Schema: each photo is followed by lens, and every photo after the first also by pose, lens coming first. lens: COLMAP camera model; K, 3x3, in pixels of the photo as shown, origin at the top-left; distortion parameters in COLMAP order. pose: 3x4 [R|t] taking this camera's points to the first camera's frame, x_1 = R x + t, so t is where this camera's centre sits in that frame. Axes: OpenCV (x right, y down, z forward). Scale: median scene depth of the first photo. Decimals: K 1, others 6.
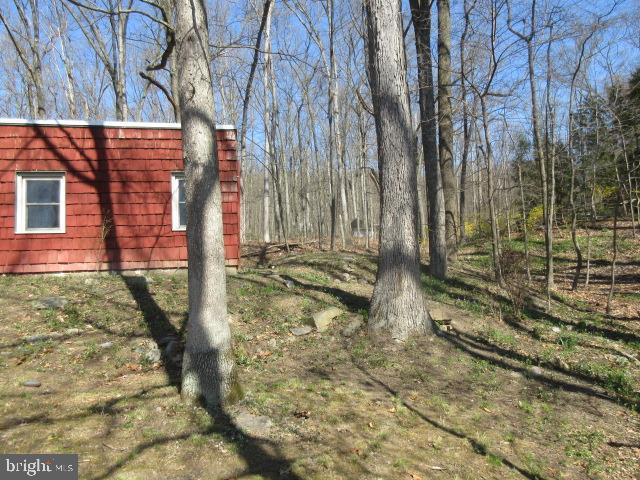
lens RADIAL K [[486.5, 0, 320.5], [0, 486.5, 238.5], [0, 0, 1]] dist [0.019777, 0.000110]
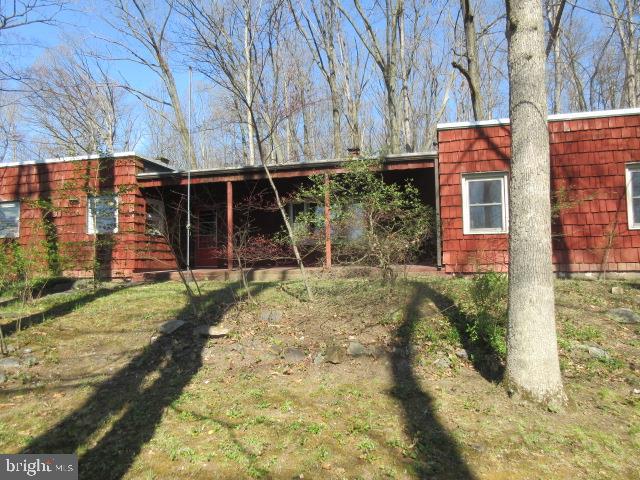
lens RADIAL K [[486.5, 0, 320.8], [0, 486.5, 238.2], [0, 0, 1]] dist [0.019777, 0.000110]
pose [[0.915821, -0.001464, -0.401583, -0.470043], [0.014202, 0.999486, 0.028743, -0.034624], [0.401335, -0.032026, 0.915371, -0.056085]]
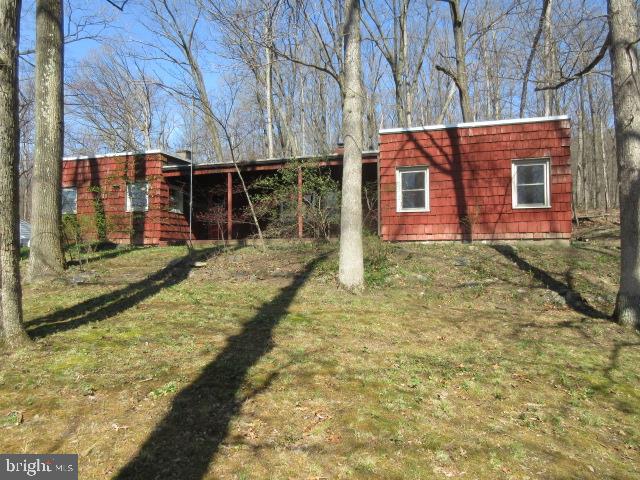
lens RADIAL K [[486.5, 0, 320.8], [0, 486.5, 237.6], [0, 0, 1]] dist [0.019777, 0.000110]
pose [[0.886492, 0.017379, -0.462418, -0.166696], [0.008973, 0.998461, 0.054727, -0.015218], [0.462657, -0.052664, 0.884972, -0.315181]]
